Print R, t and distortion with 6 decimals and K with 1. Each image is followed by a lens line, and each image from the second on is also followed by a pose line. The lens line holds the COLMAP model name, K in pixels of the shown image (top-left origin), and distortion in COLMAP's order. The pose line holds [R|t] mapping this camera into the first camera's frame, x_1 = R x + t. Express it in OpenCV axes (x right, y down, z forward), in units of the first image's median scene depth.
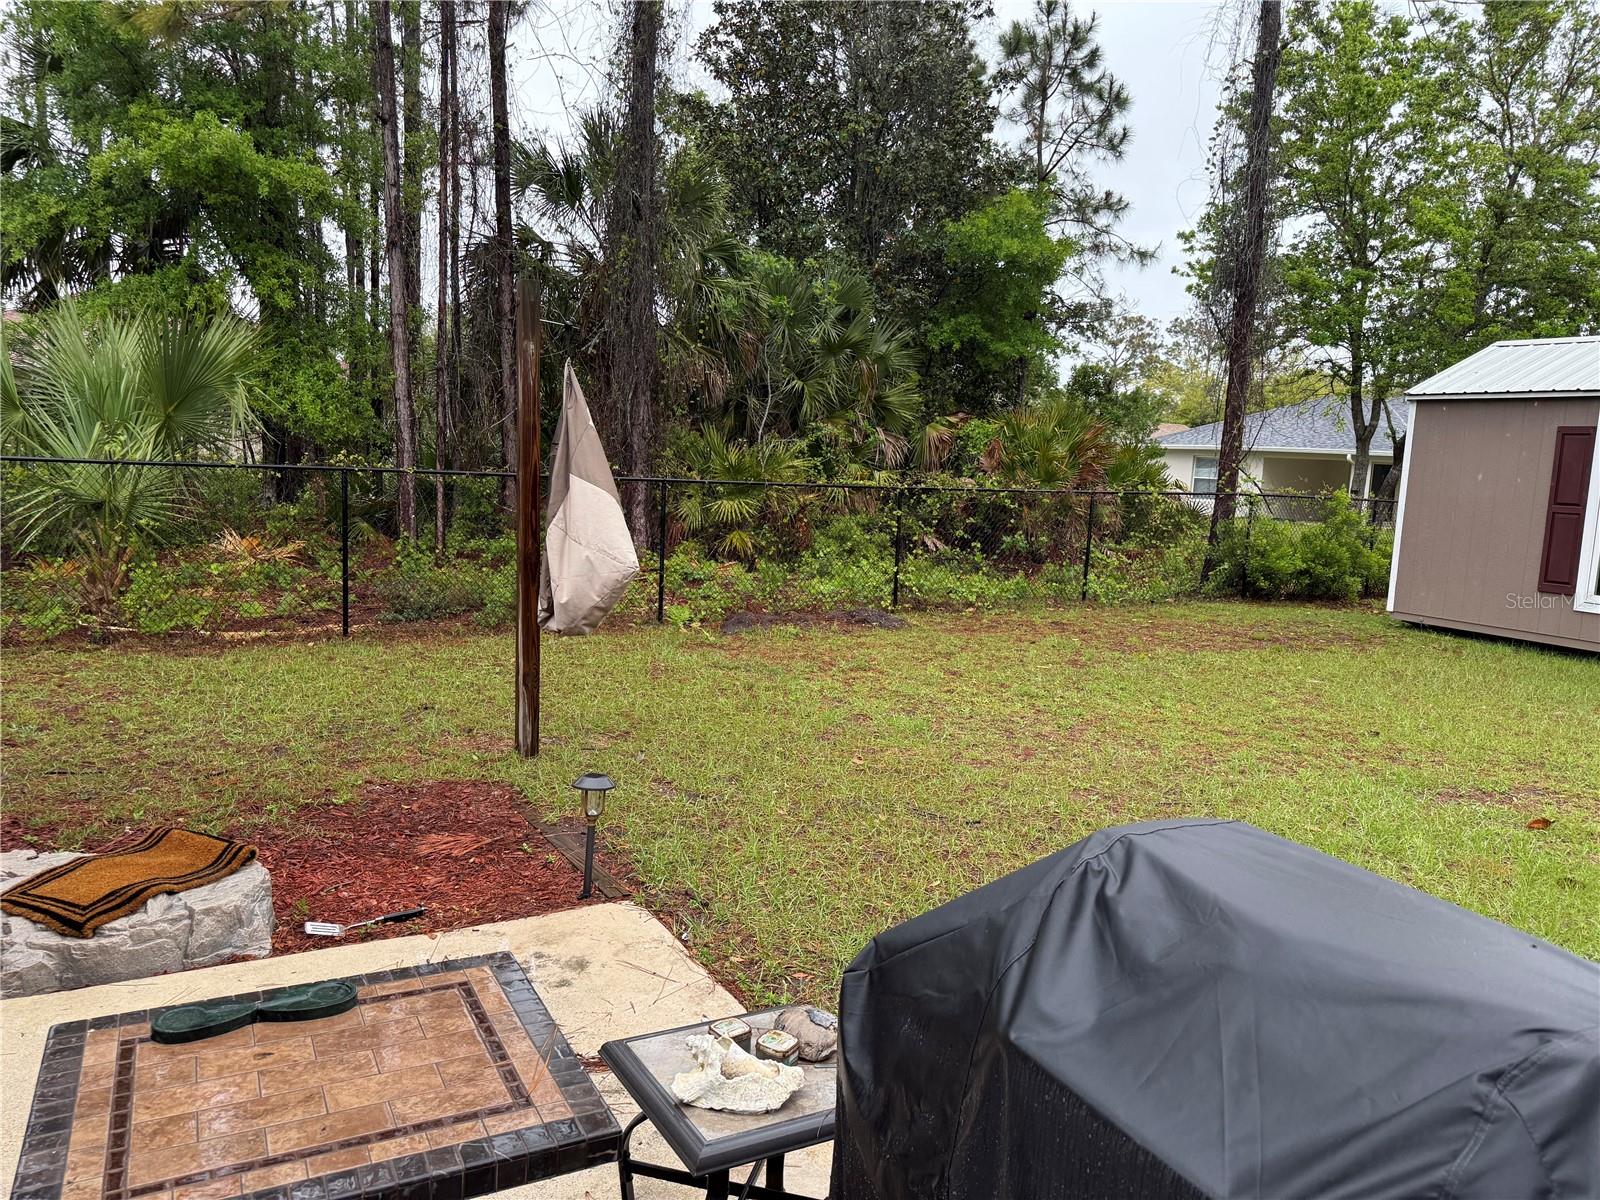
lens RADIAL K [[1115.2, 0, 800.0], [0, 1115.2, 600.0], [0, 0, 1]] dist [0.087221, -0.082471]
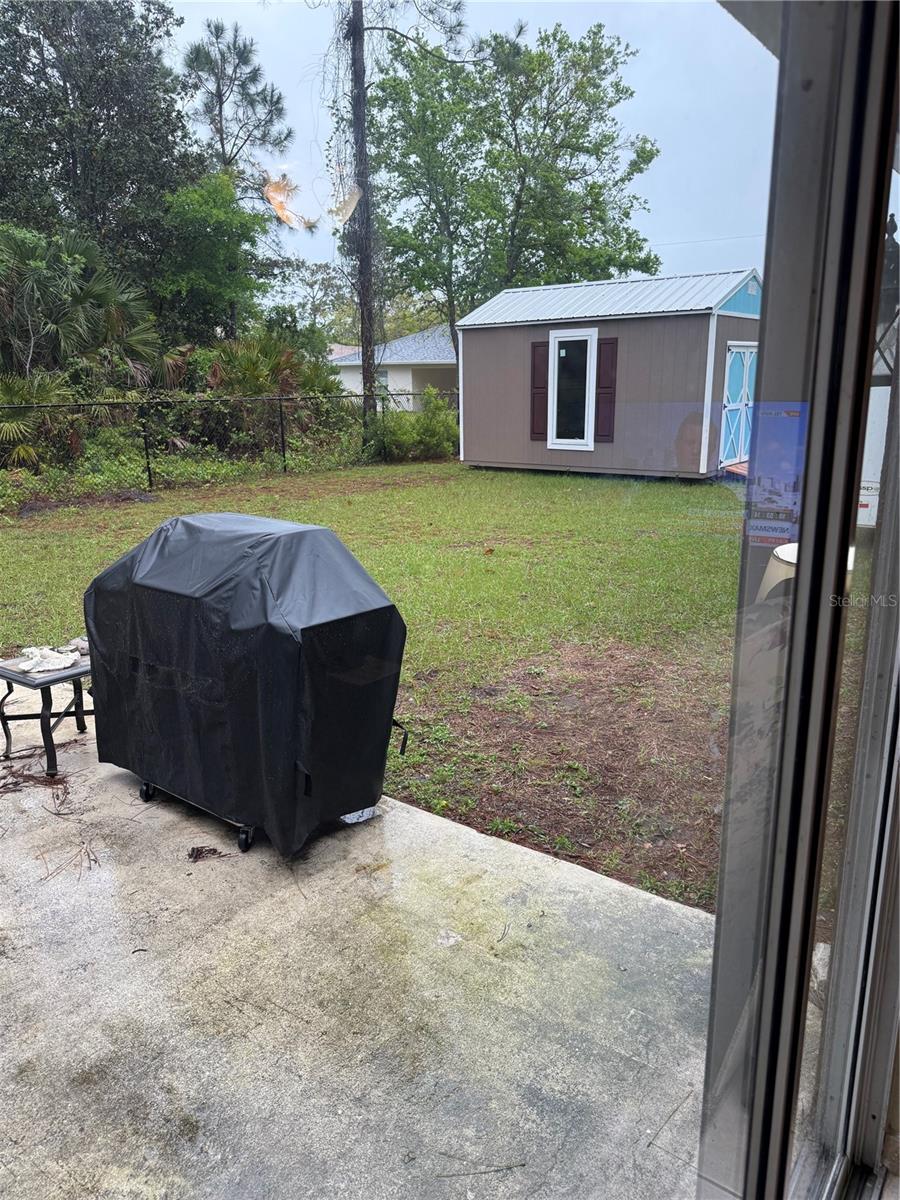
lens RADIAL K [[841.5, 0, 450.0], [0, 841.5, 600.0], [0, 0, 1]] dist [0.086456, -0.162409]
pose [[0.919681, -0.155126, 0.360724, 0.019129], [0.106709, 0.982820, 0.150594, 0.021146], [-0.377888, -0.100006, 0.920434, -0.140833]]
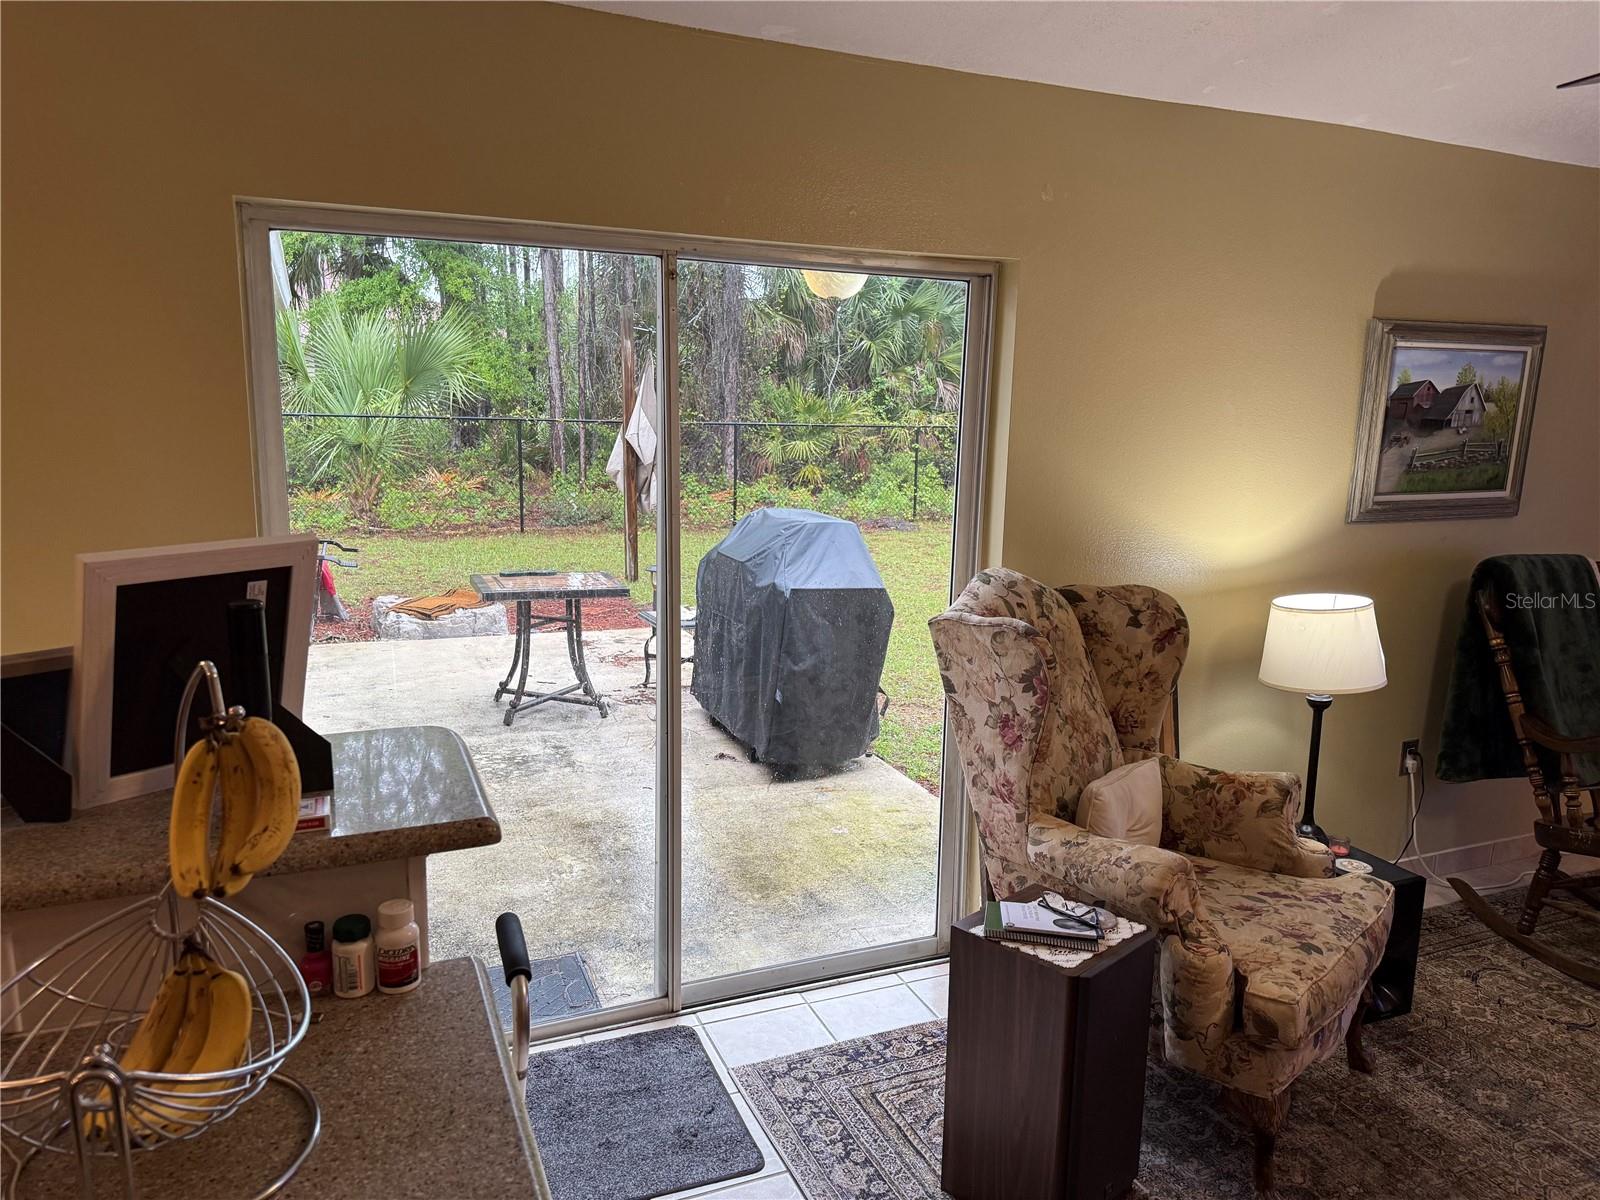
lens RADIAL K [[1096.4, 0, 800.0], [0, 1096.4, 600.0], [0, 0, 1]] dist [0.091086, 0.000562]
pose [[0.993164, 0.000331, -0.116723, 0.086247], [0.004876, 0.999006, 0.044318, 0.038434], [0.116622, -0.044584, 0.992175, -0.265078]]
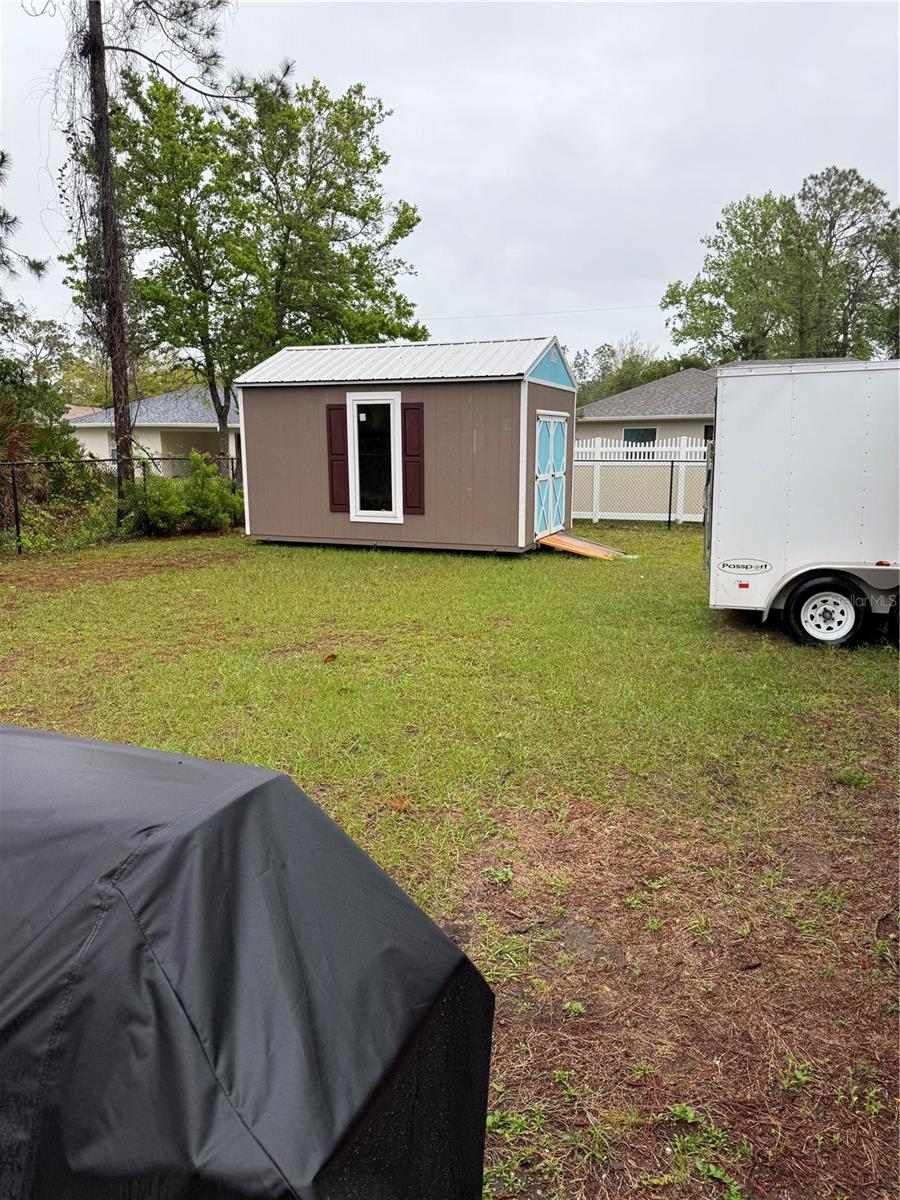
lens RADIAL K [[833.8, 0, 445.7], [0, 833.8, 613.4], [0, 0, 1]] dist [0.046565, -0.055584]
pose [[0.772141, -0.174612, 0.610990, 0.032837], [0.121858, 0.984348, 0.127314, 0.003134], [-0.623658, -0.023850, 0.781333, -0.001674]]
